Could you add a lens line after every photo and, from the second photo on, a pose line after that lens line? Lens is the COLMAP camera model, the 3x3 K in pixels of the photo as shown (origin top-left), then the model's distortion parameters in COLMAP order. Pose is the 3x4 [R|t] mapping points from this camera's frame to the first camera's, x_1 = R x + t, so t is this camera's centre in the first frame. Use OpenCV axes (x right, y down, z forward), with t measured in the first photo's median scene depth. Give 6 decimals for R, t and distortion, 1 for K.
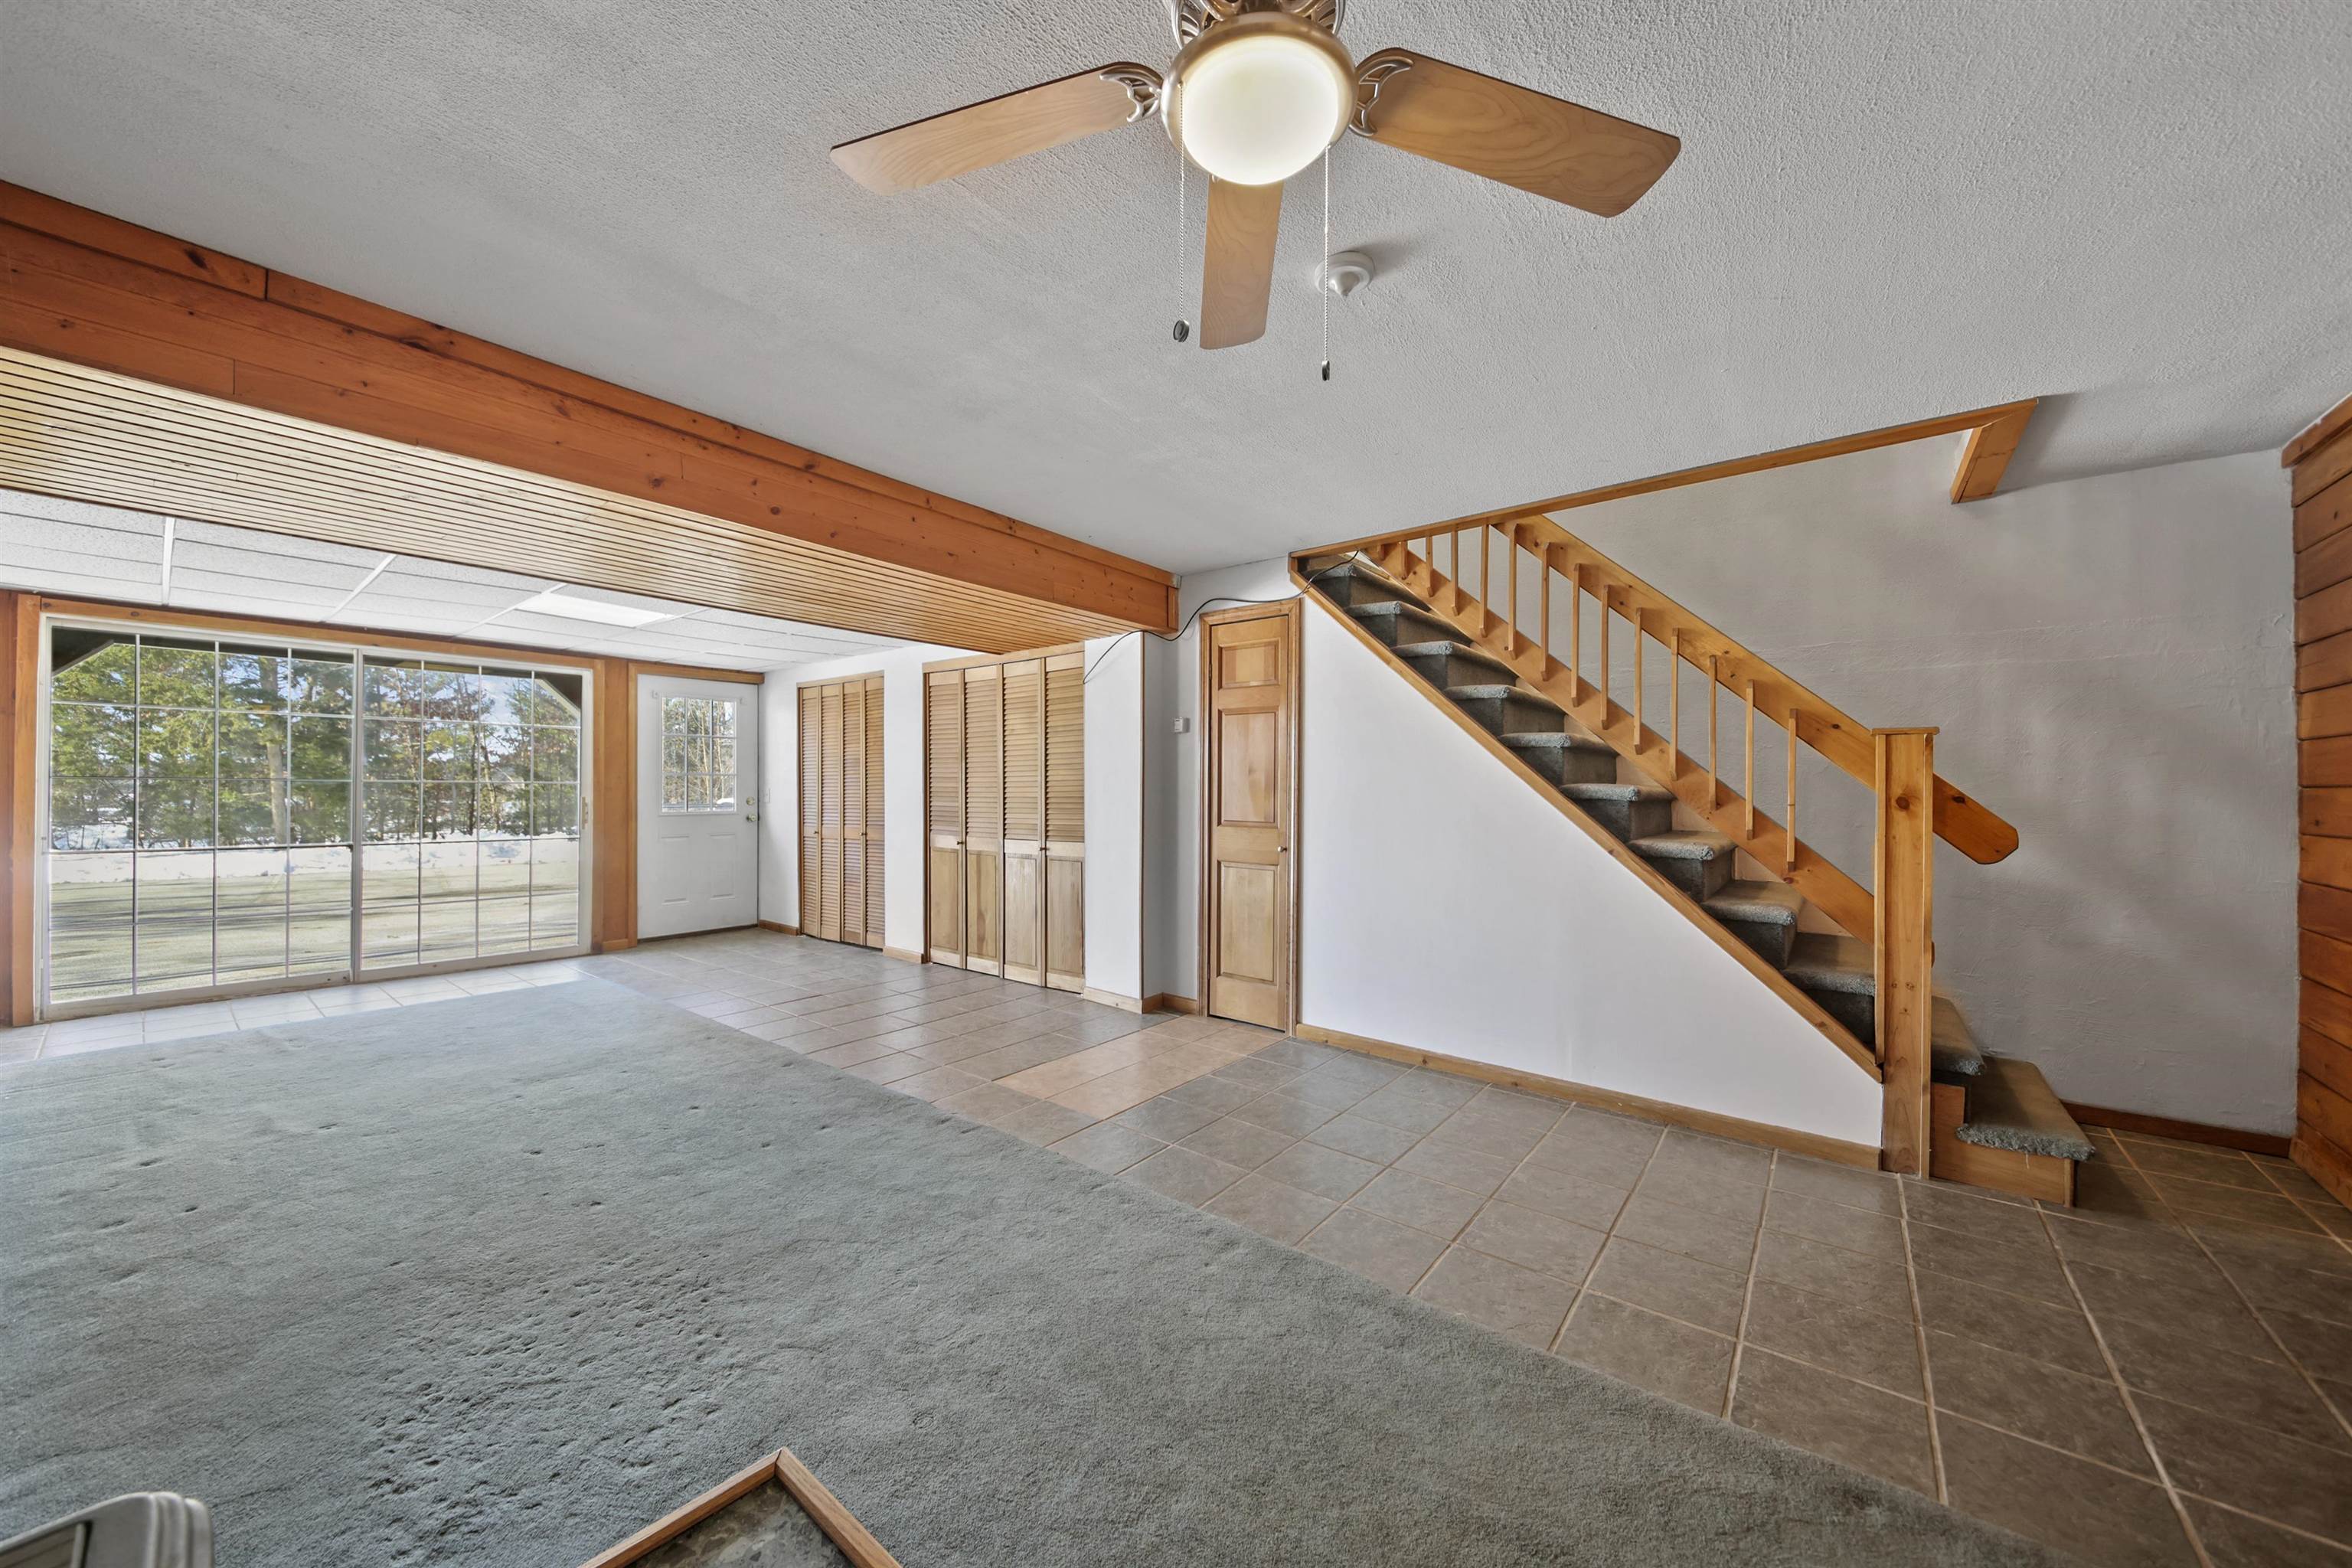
lens RADIAL K [[819.5, 0, 1155.3], [0, 819.5, 776.4], [0, 0, 1]] dist [0.015045, -0.014106]
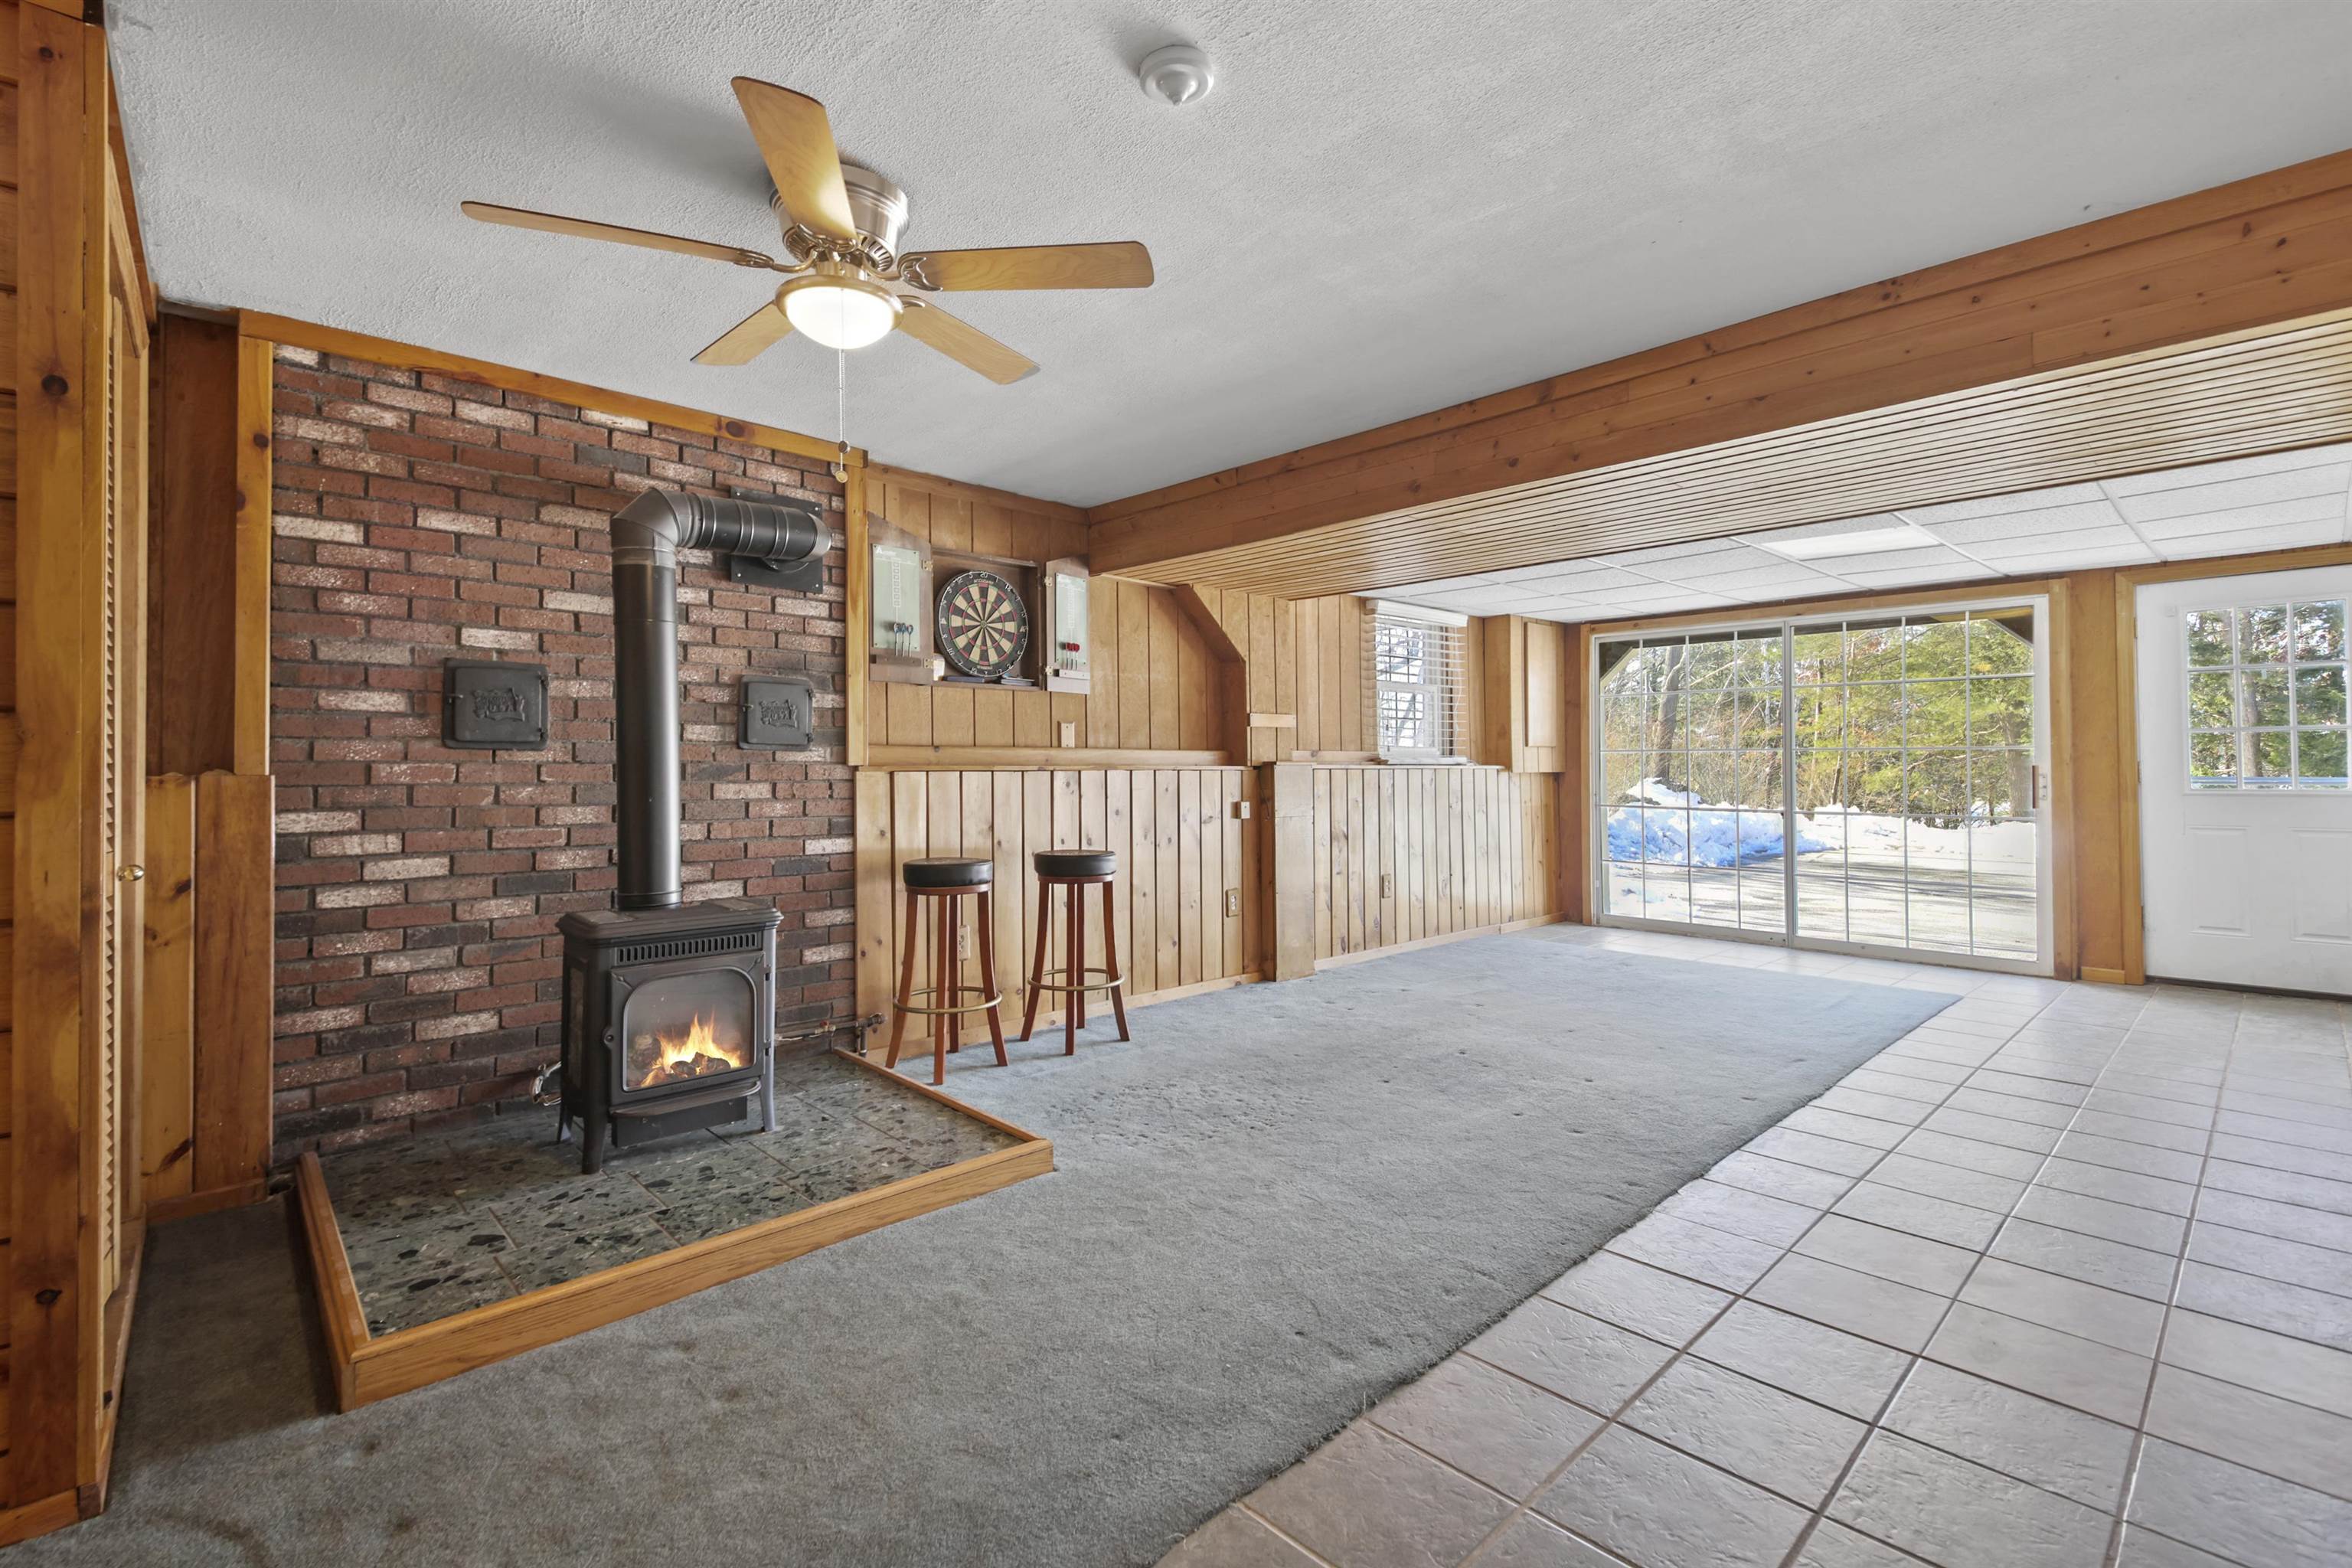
lens RADIAL K [[1045.4, 0, 1168.0], [0, 1045.4, 752.1], [0, 0, 1]] dist [0.001063, -0.000003]
pose [[-0.133396, -0.016199, -0.990930, 0.394405], [0.020389, 0.999610, -0.019085, 0.016071], [0.990853, -0.022750, -0.133014, 0.368152]]
